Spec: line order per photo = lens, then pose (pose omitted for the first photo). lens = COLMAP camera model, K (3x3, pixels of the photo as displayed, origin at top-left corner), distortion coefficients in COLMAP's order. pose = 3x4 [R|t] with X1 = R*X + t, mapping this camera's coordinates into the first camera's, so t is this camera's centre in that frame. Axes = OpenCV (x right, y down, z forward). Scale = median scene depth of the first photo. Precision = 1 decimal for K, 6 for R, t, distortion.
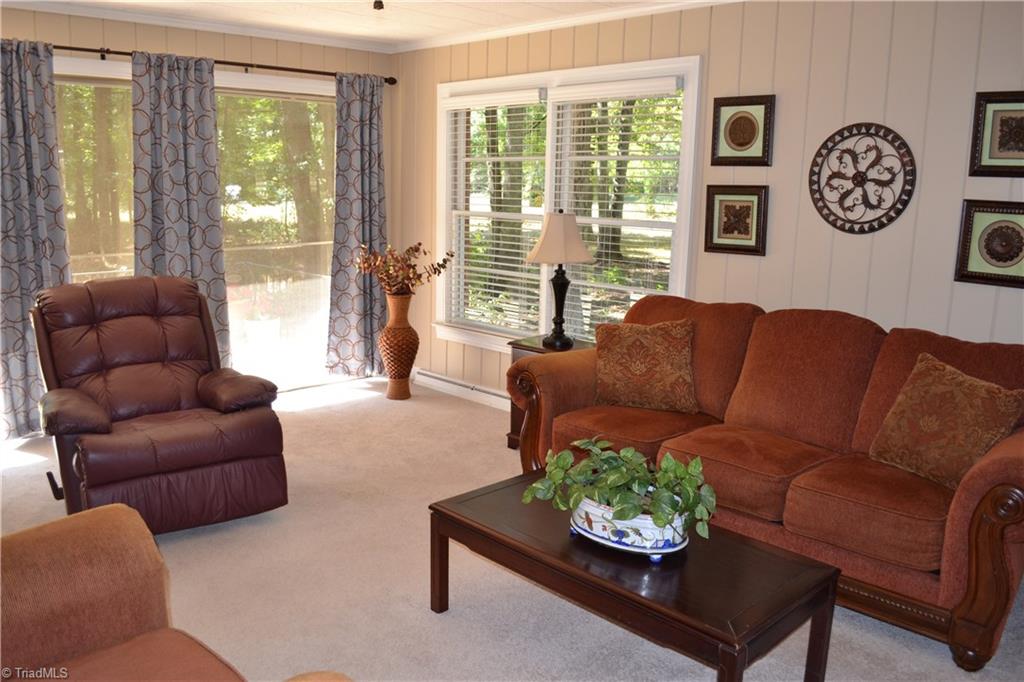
lens RADIAL K [[830.9, 0, 515.2], [0, 830.9, 342.0], [0, 0, 1]] dist [-0.075984, 0.010878]
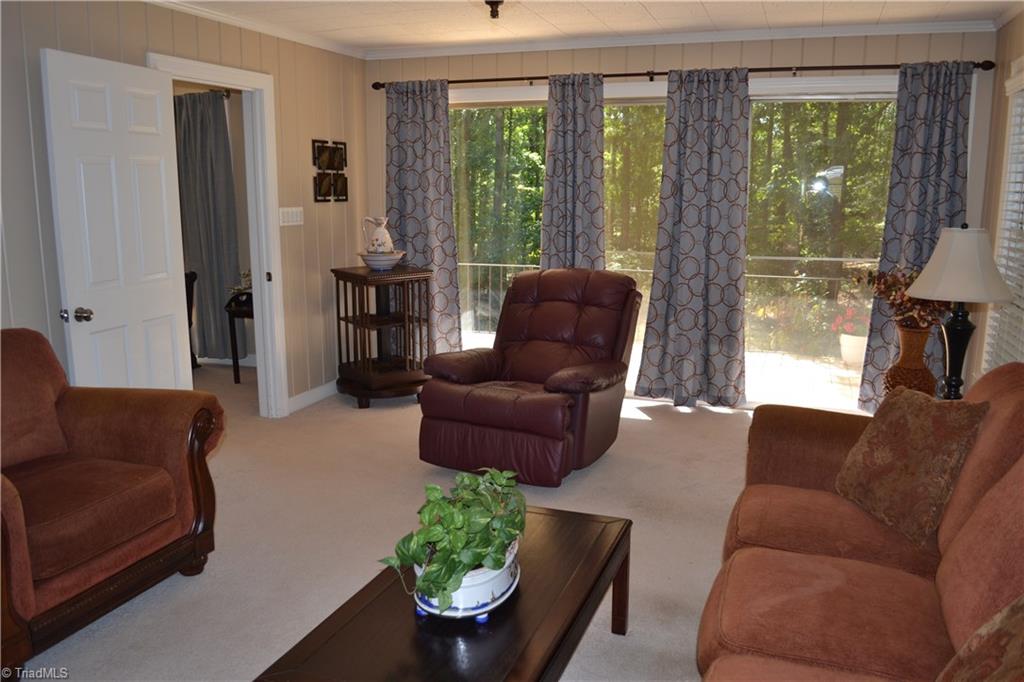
lens RADIAL K [[830.9, 0, 513.3], [0, 830.9, 339.5], [0, 0, 1]] dist [-0.075984, 0.010878]
pose [[0.429812, 0.144482, -0.891284, 0.473252], [-0.169837, 0.982431, 0.077356, -0.047346], [0.886802, 0.118125, 0.446799, 0.341095]]
